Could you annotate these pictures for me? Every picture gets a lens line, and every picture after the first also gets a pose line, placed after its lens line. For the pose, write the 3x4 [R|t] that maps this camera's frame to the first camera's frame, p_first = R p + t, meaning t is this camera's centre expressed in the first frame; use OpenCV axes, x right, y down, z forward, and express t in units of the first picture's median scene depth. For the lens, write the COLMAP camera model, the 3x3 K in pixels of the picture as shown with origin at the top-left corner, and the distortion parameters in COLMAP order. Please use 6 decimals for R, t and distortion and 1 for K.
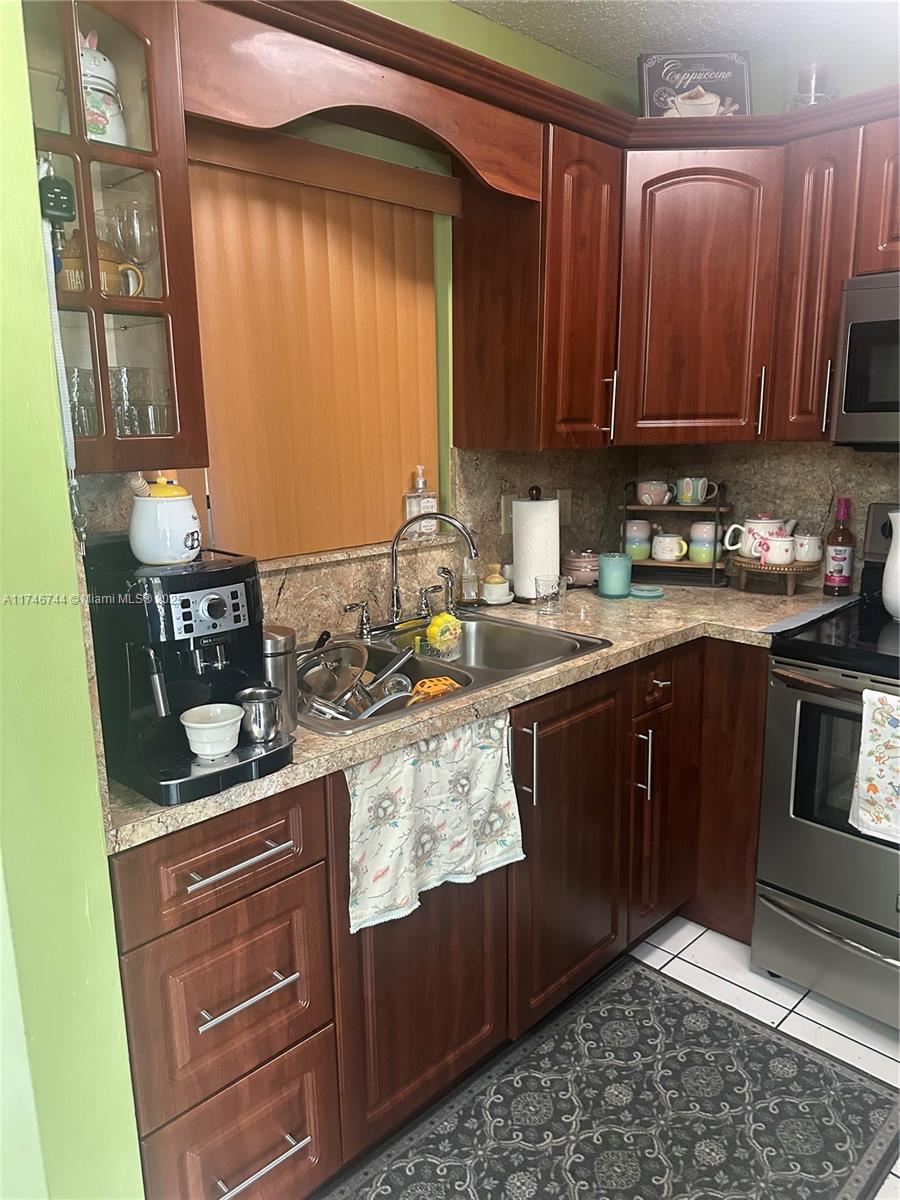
lens RADIAL K [[853.8, 0, 450.2], [0, 853.8, 599.3], [0, 0, 1]] dist [0.024727, -0.026873]
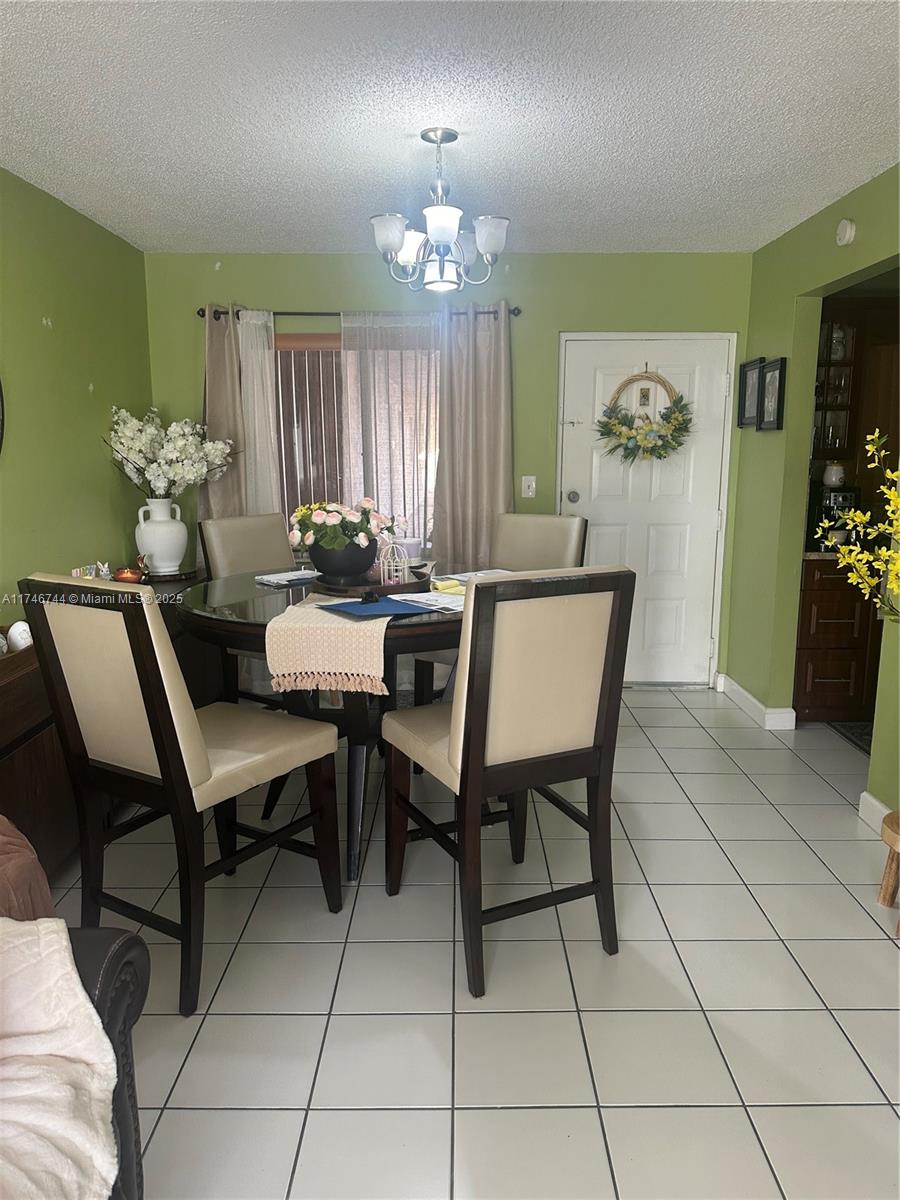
lens RADIAL K [[853.8, 0, 451.8], [0, 853.8, 600.2], [0, 0, 1]] dist [0.024727, -0.026873]
pose [[0.711051, 0.137634, -0.689539, 0.630330], [-0.147766, 0.988006, 0.044833, 0.299359], [0.687438, 0.070012, 0.722860, -1.550584]]
